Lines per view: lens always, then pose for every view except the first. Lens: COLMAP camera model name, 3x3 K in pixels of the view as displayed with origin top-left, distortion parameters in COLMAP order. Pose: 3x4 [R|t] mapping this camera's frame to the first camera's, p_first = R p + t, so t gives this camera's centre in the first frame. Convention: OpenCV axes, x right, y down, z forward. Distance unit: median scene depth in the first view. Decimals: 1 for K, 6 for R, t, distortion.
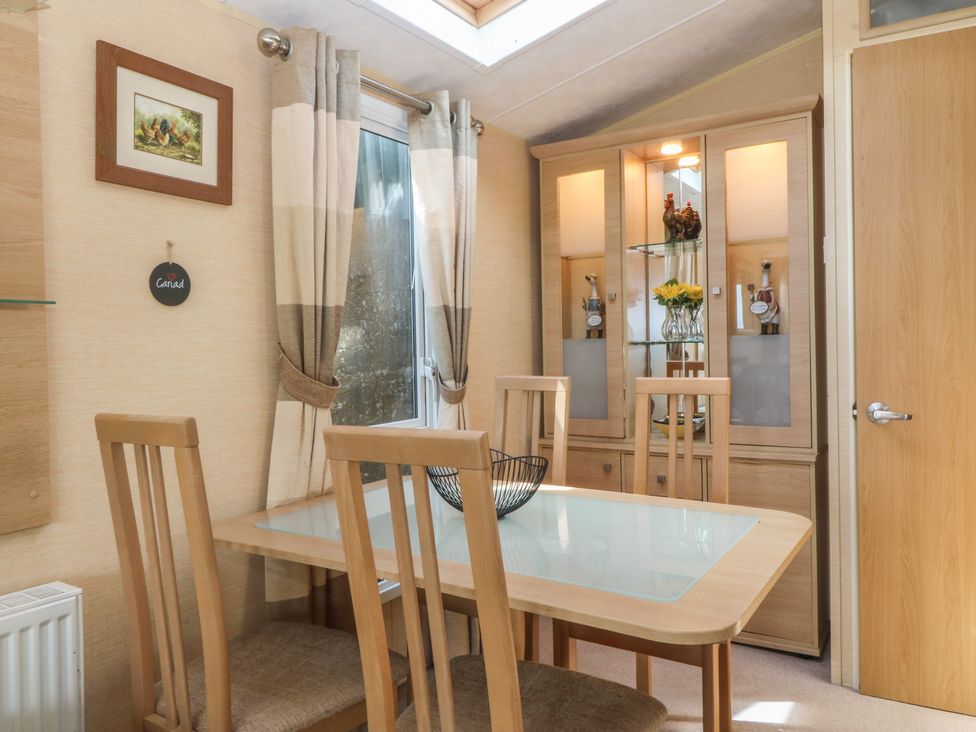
lens RADIAL K [[704.6, 0, 481.2], [0, 704.6, 356.7], [0, 0, 1]] dist [0.013472, -0.015298]
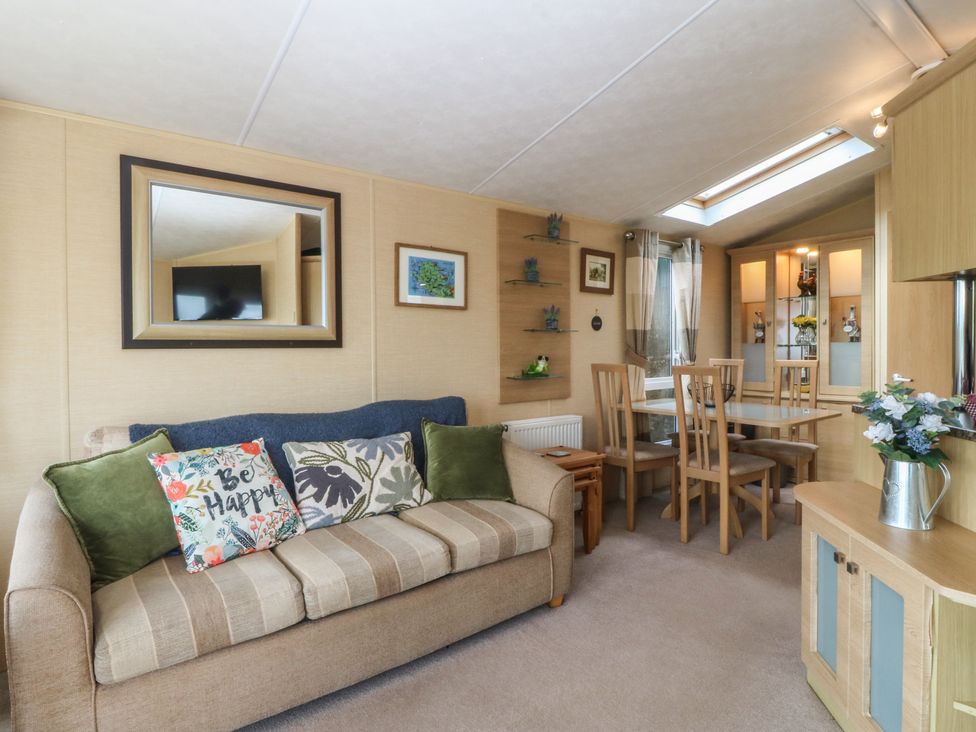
lens RADIAL K [[531.2, 0, 481.3], [0, 531.2, 356.7], [0, 0, 1]] dist [-0.009721, -0.006872]
pose [[0.940670, 0.017952, -0.338848, -0.097482], [-0.017234, 0.999838, 0.005130, 0.025093], [0.338885, 0.001014, 0.940827, -0.912398]]
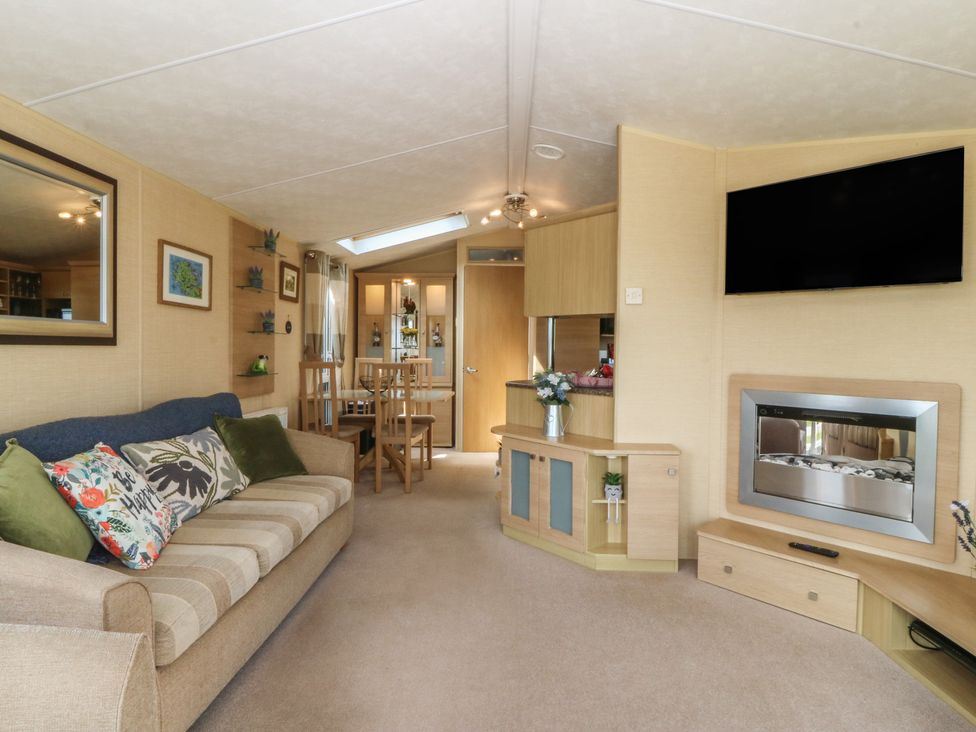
lens RADIAL K [[531.2, 0, 476.0], [0, 531.2, 351.7], [0, 0, 1]] dist [-0.009721, -0.006872]
pose [[0.869344, 0.023406, 0.493653, -0.657861], [-0.015138, 0.999670, -0.020740, 0.039799], [-0.493975, 0.010557, 0.869412, -1.212497]]
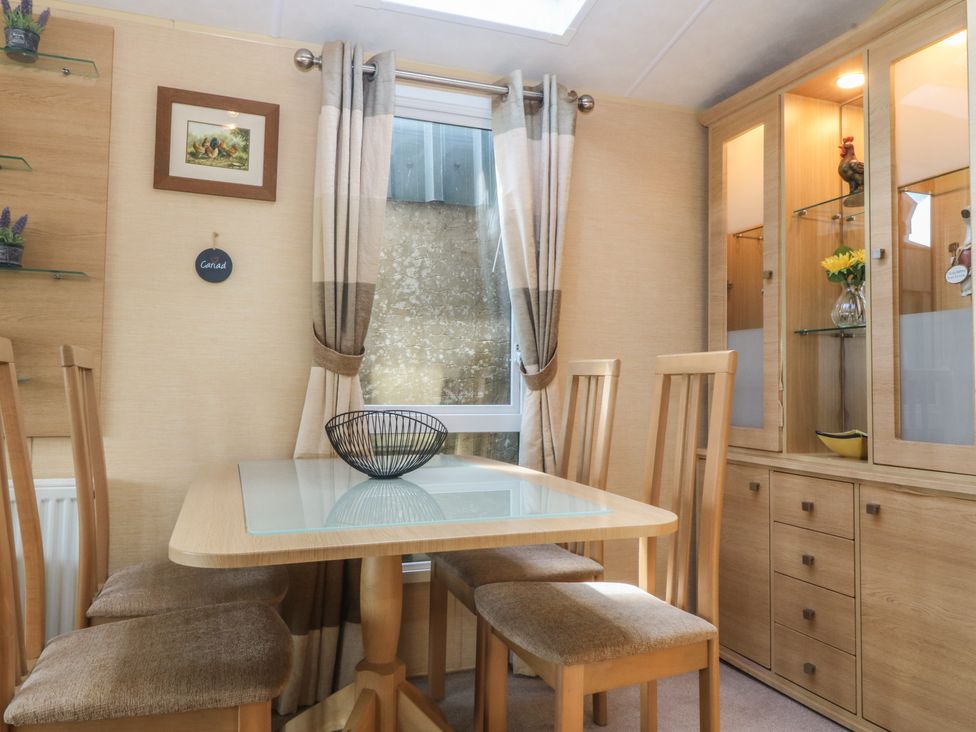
lens RADIAL K [[704.6, 0, 488.7], [0, 704.6, 352.0], [0, 0, 1]] dist [0.013472, -0.015298]
pose [[0.804572, 0.003132, -0.593846, 0.506370], [-0.039116, 0.998094, -0.047732, 0.066651], [0.592565, 0.061633, 0.803161, 0.204353]]
